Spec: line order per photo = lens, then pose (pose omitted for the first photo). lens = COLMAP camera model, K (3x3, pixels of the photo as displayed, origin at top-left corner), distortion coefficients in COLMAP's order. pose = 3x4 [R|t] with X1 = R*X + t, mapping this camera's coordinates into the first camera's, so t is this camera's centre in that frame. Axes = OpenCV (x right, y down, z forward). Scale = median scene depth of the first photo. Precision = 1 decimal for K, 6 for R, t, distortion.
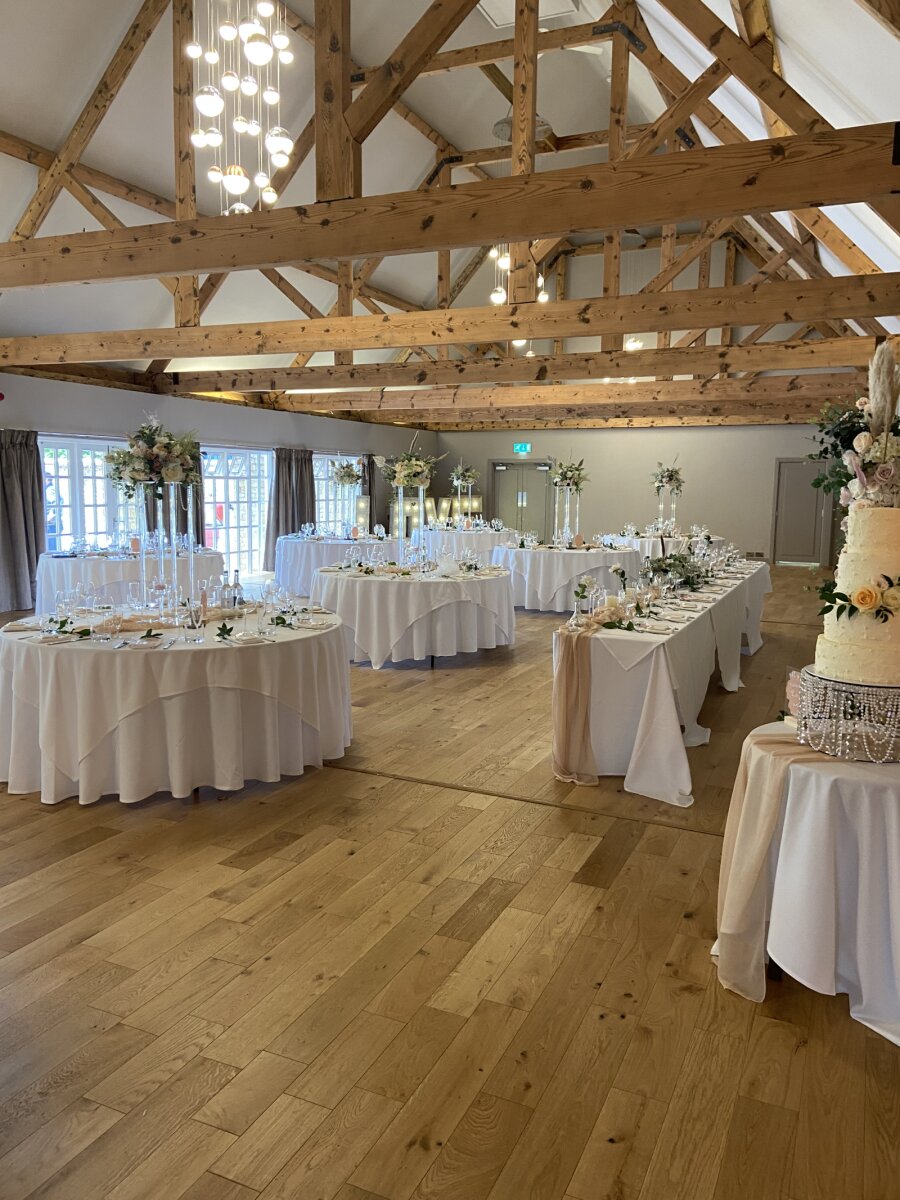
lens RADIAL K [[918.9, 0, 443.7], [0, 918.9, 601.5], [0, 0, 1]] dist [0.110889, -0.169655]
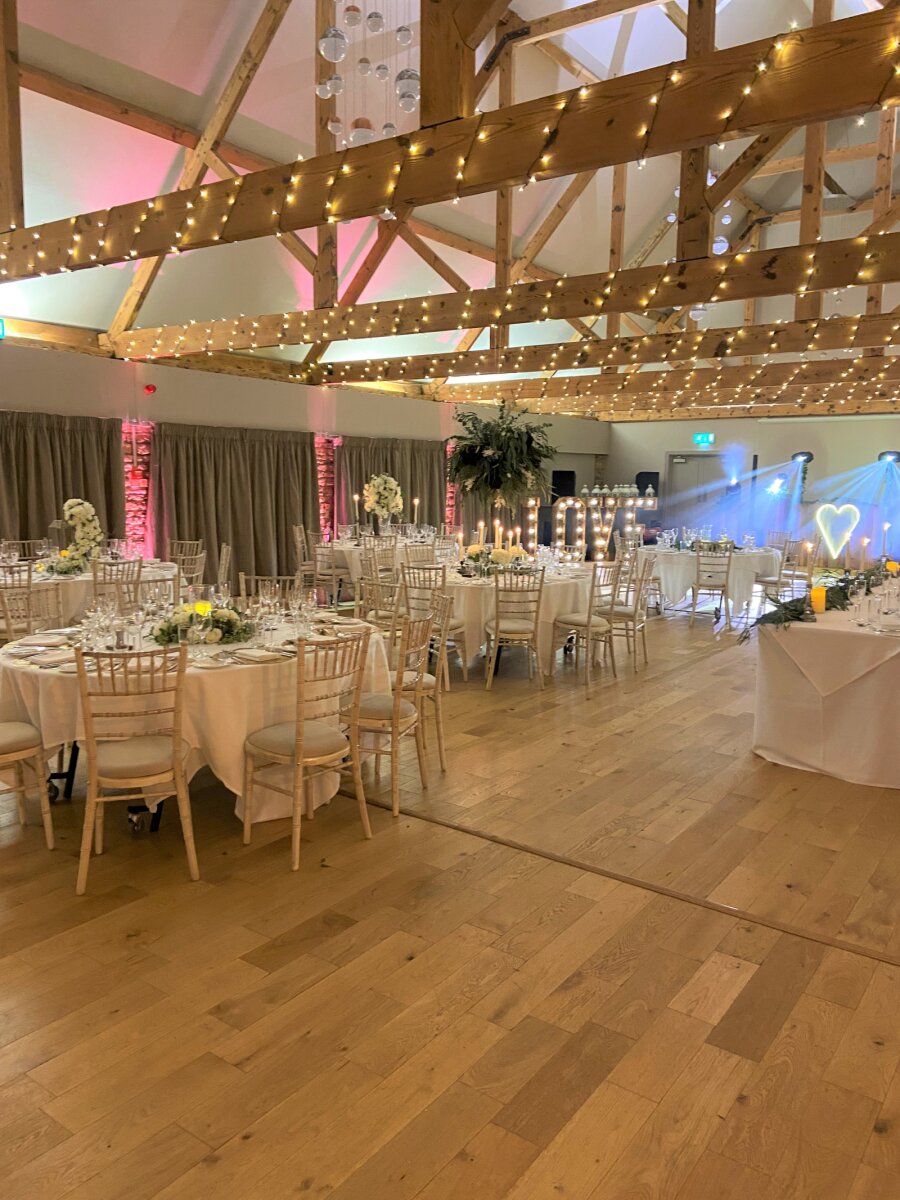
lens RADIAL K [[904.9, 0, 450.0], [0, 904.9, 600.0], [0, 0, 1]] dist [0.109048, -0.142780]
pose [[0.981258, 0.027277, -0.190757, 0.037732], [-0.026244, 0.999624, 0.007939, -0.015943], [0.190902, -0.002784, 0.981605, 0.147602]]
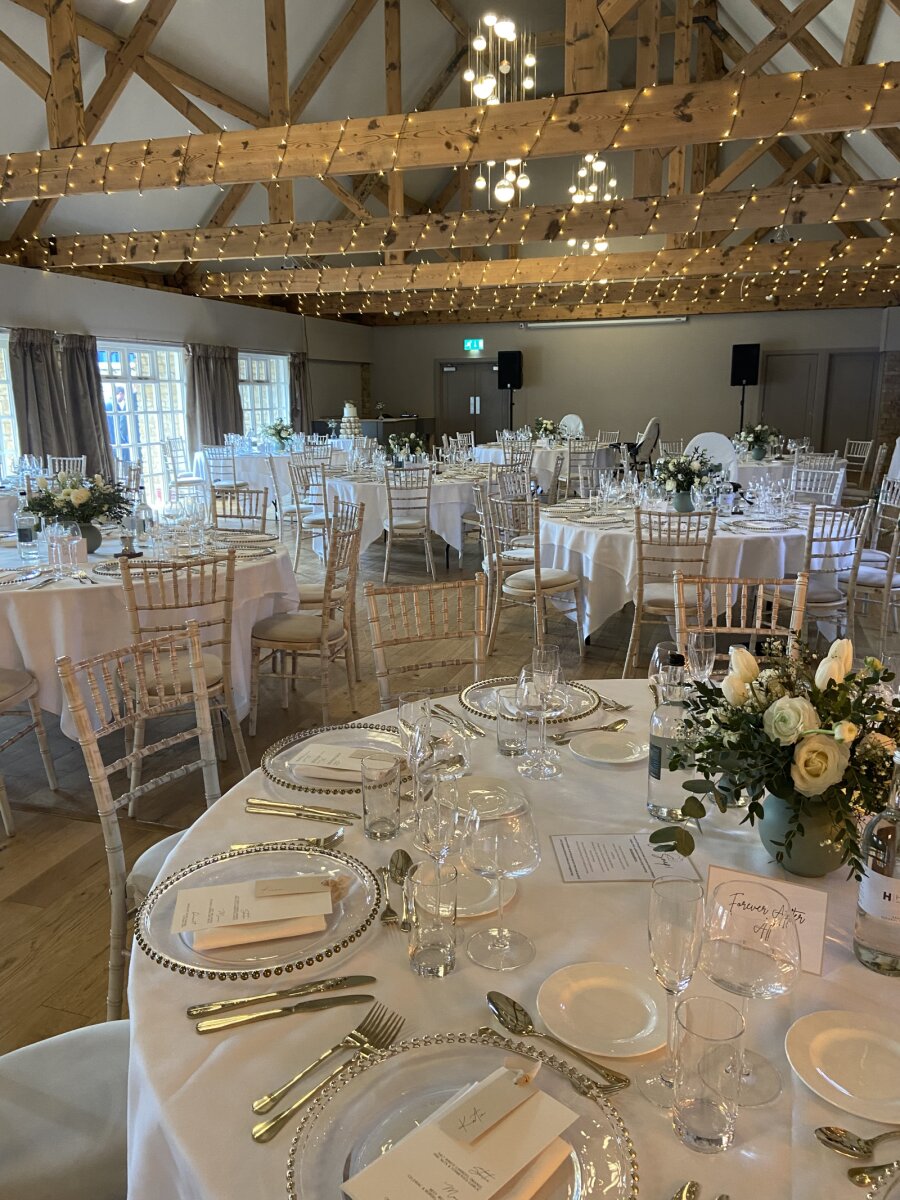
lens RADIAL K [[904.9, 0, 450.0], [0, 904.9, 600.0], [0, 0, 1]] dist [0.109048, -0.142780]
pose [[0.993000, -0.044406, 0.109453, -0.104997], [0.033930, 0.994824, 0.095780, -0.025945], [-0.113140, -0.091396, 0.989367, 0.328360]]
